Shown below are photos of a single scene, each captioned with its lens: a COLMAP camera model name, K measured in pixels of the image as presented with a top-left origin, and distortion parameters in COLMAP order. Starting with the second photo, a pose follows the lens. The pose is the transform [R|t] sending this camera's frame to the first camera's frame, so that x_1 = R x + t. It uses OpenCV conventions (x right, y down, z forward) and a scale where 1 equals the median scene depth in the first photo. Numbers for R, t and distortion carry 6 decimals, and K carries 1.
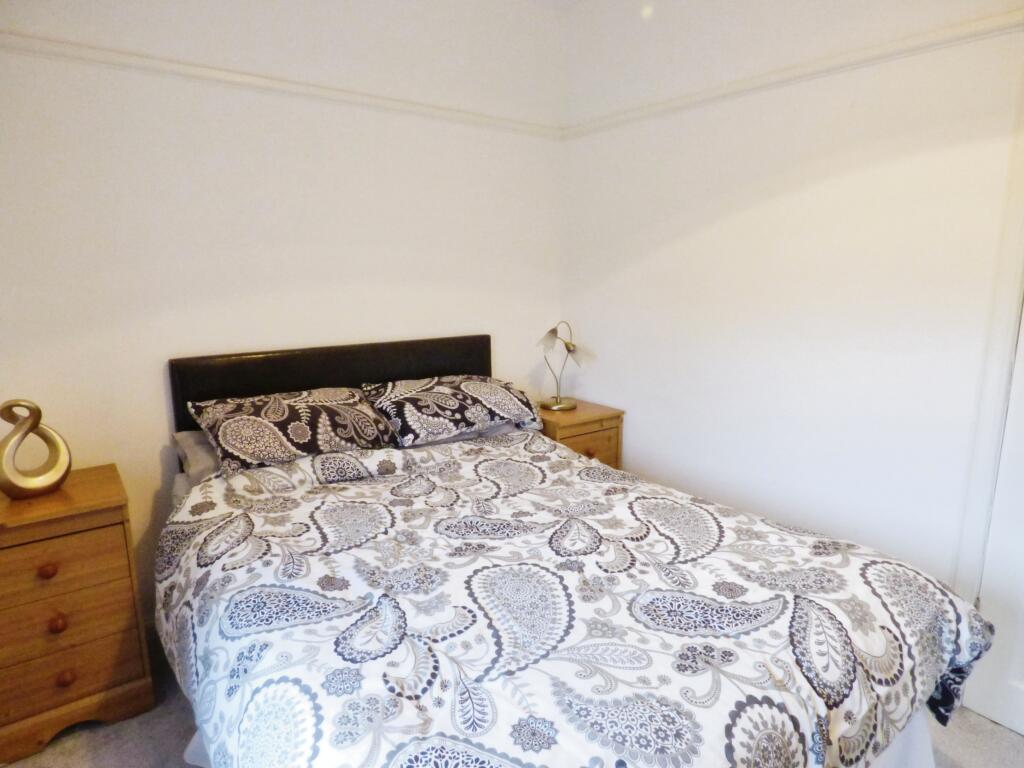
lens RADIAL K [[600.2, 0, 512.0], [0, 600.2, 384.0], [0, 0, 1]] dist [-0.005163, -0.000463]
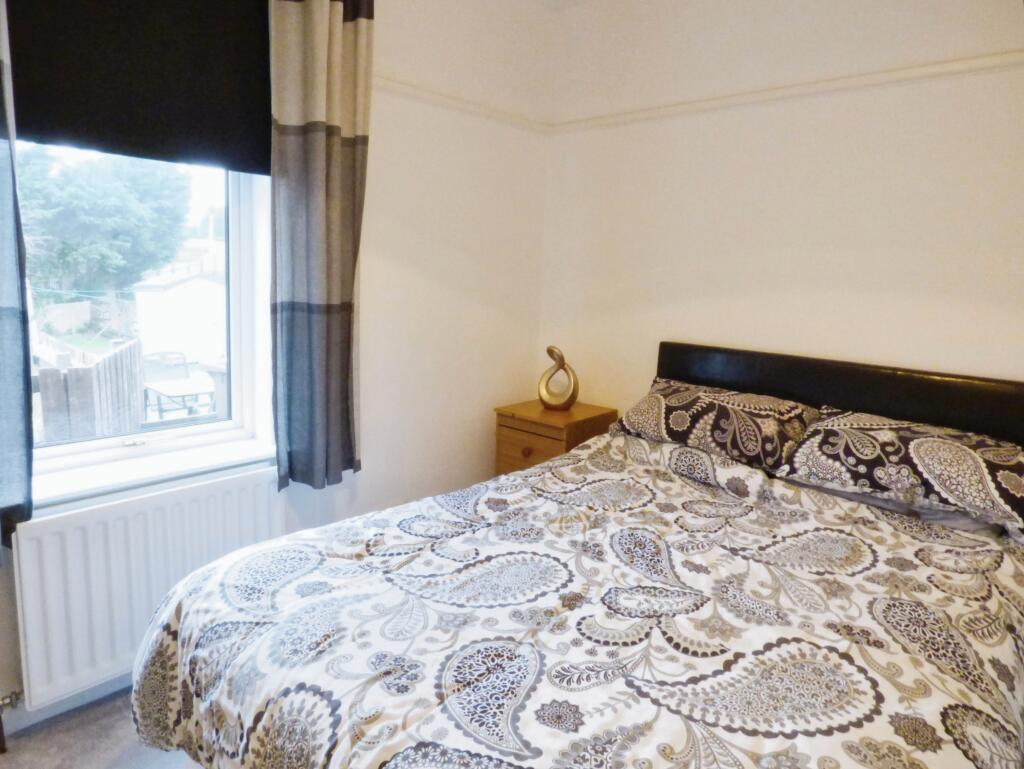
lens RADIAL K [[611.3, 0, 515.1], [0, 611.3, 362.2], [0, 0, 1]] dist [-0.008693, -0.001170]
pose [[0.192919, 0.154048, -0.969047, 0.627885], [-0.210041, 0.971190, 0.112573, -0.081418], [0.958470, 0.181822, 0.219717, 0.461754]]
